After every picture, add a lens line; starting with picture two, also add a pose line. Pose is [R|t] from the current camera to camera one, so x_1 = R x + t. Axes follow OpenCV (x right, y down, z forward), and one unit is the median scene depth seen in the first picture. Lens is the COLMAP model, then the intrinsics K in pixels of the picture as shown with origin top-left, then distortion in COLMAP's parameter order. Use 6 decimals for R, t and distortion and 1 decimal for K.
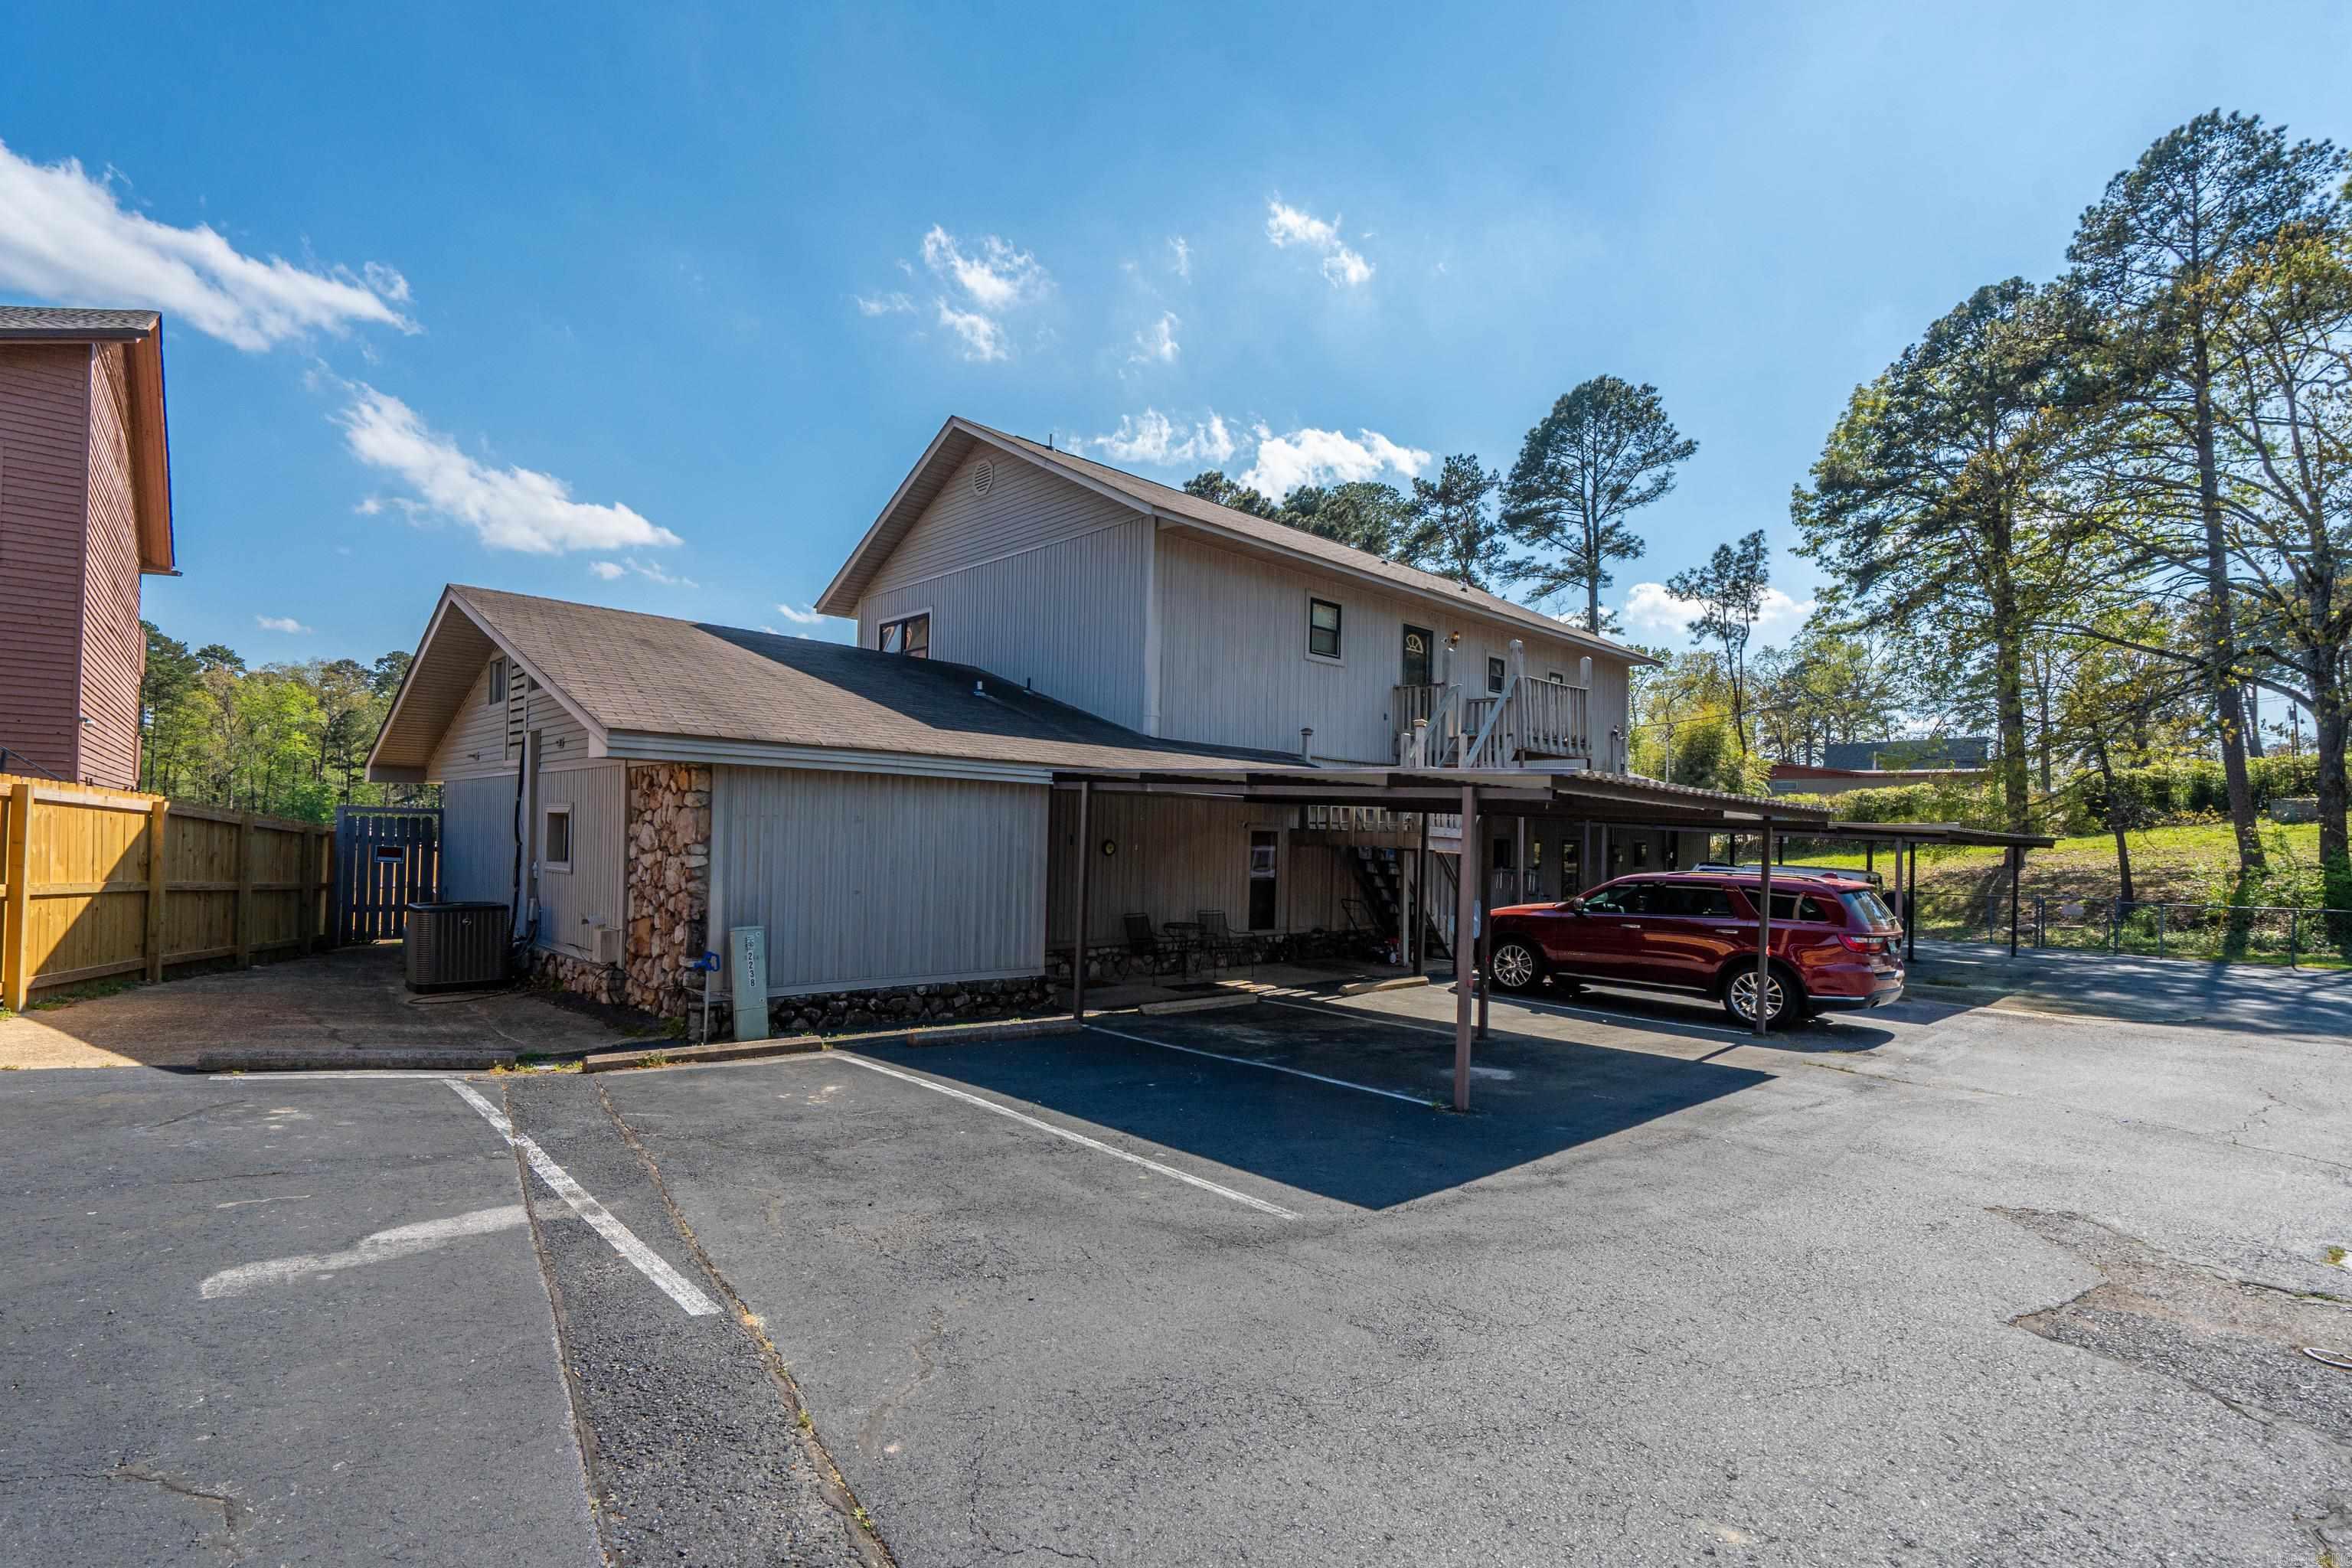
lens RADIAL K [[1066.2, 0, 1176.0], [0, 1066.2, 784.0], [0, 0, 1]] dist [0.001046, 0.000455]
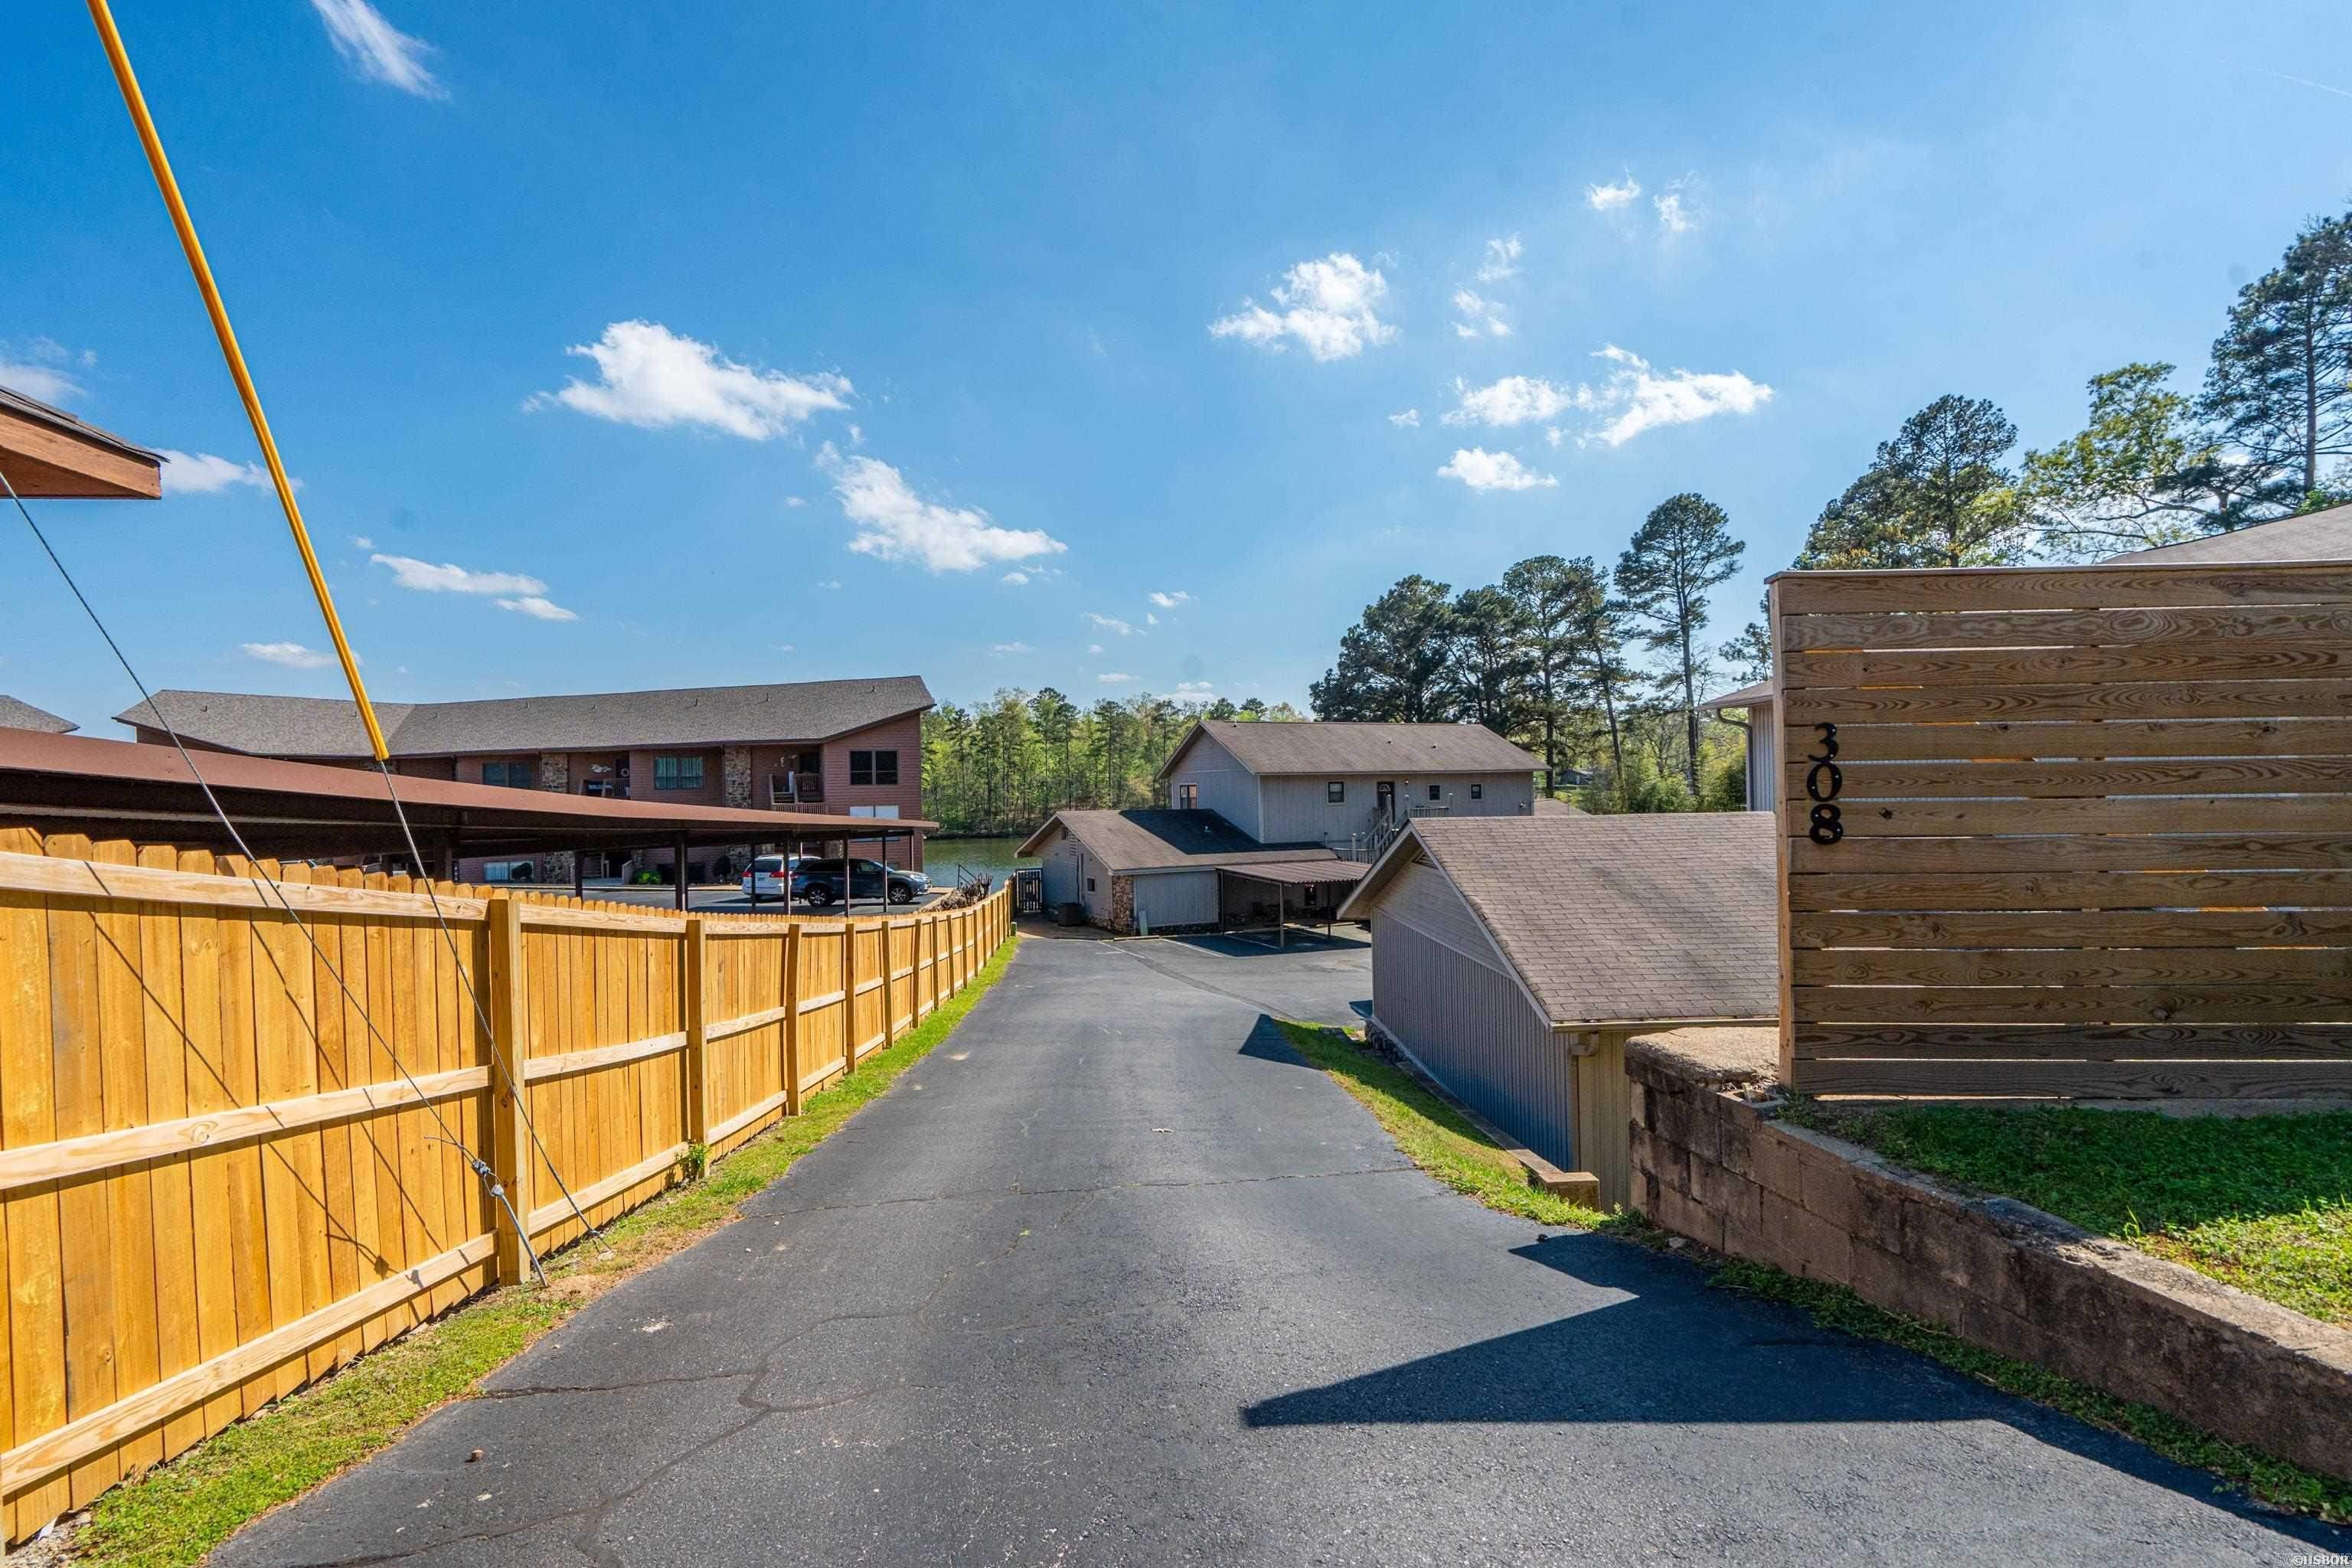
lens RADIAL K [[1066.2, 0, 1176.0], [0, 1066.2, 784.0], [0, 0, 1]] dist [0.001046, 0.000455]
pose [[0.938928, -0.046502, -0.340958, 0.242731], [0.065983, 0.996771, 0.045756, -0.113305], [0.337729, -0.065459, 0.938964, -0.592299]]
